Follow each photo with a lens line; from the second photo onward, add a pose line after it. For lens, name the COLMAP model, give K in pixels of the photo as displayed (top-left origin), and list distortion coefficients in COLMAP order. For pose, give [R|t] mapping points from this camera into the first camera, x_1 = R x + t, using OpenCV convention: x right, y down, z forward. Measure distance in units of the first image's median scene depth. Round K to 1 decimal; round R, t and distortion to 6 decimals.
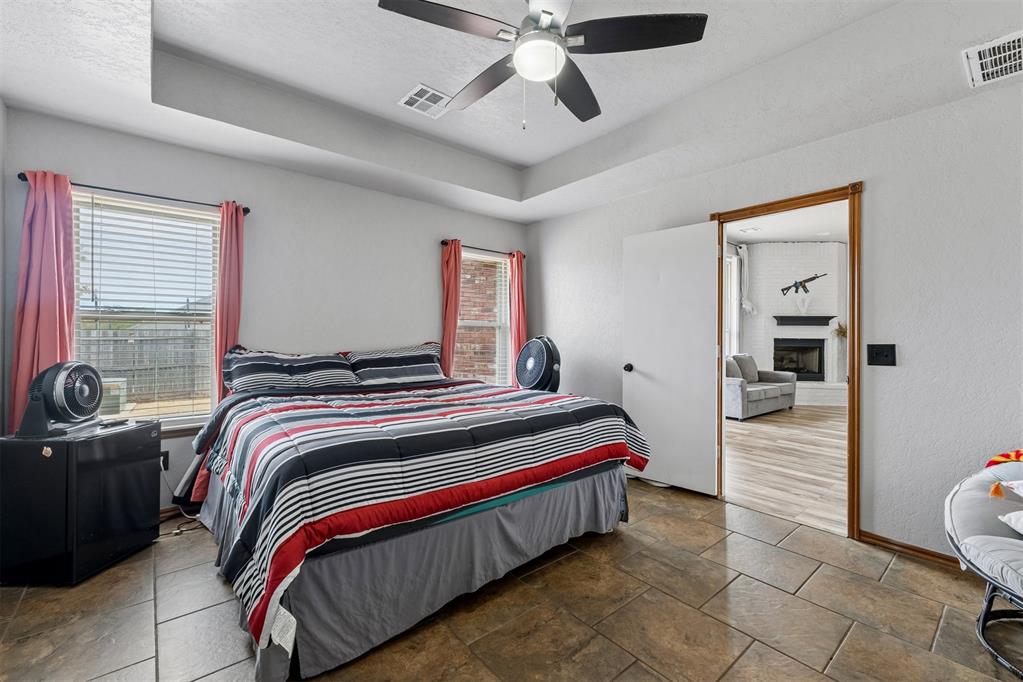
lens RADIAL K [[437.0, 0, 508.6], [0, 437.0, 336.9], [0, 0, 1]] dist [0.020597, -0.000530]
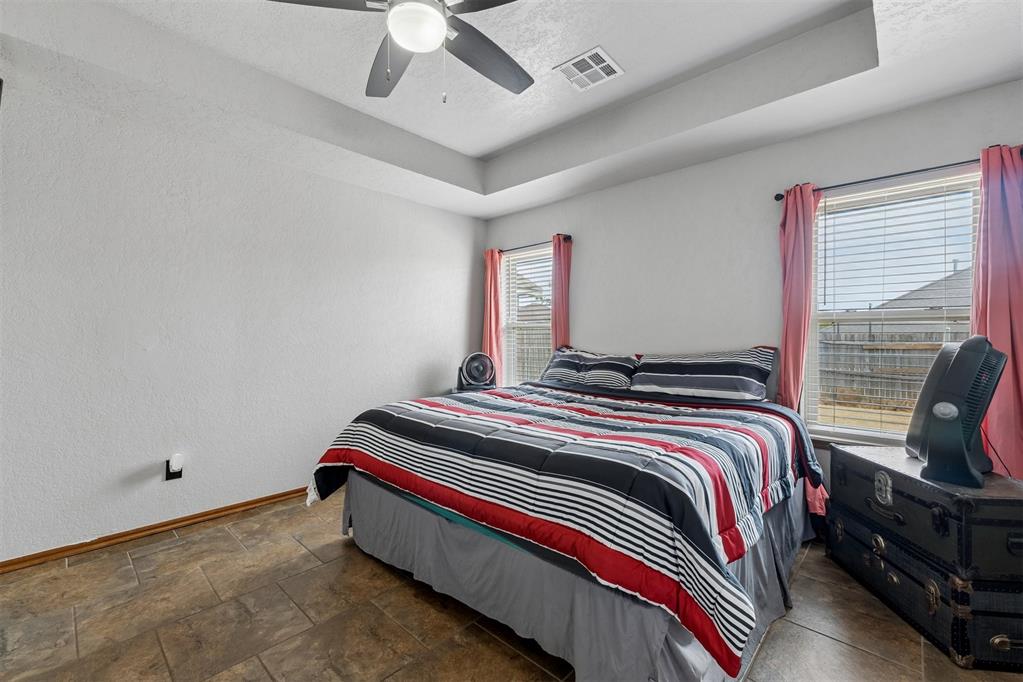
lens RADIAL K [[437.0, 0, 507.4], [0, 437.0, 338.4], [0, 0, 1]] dist [0.020597, -0.000530]
pose [[0.115002, -0.001354, -0.993364, 0.676247], [-0.003883, 0.999991, -0.001813, 0.002488], [0.993358, 0.004066, 0.114996, 0.745183]]
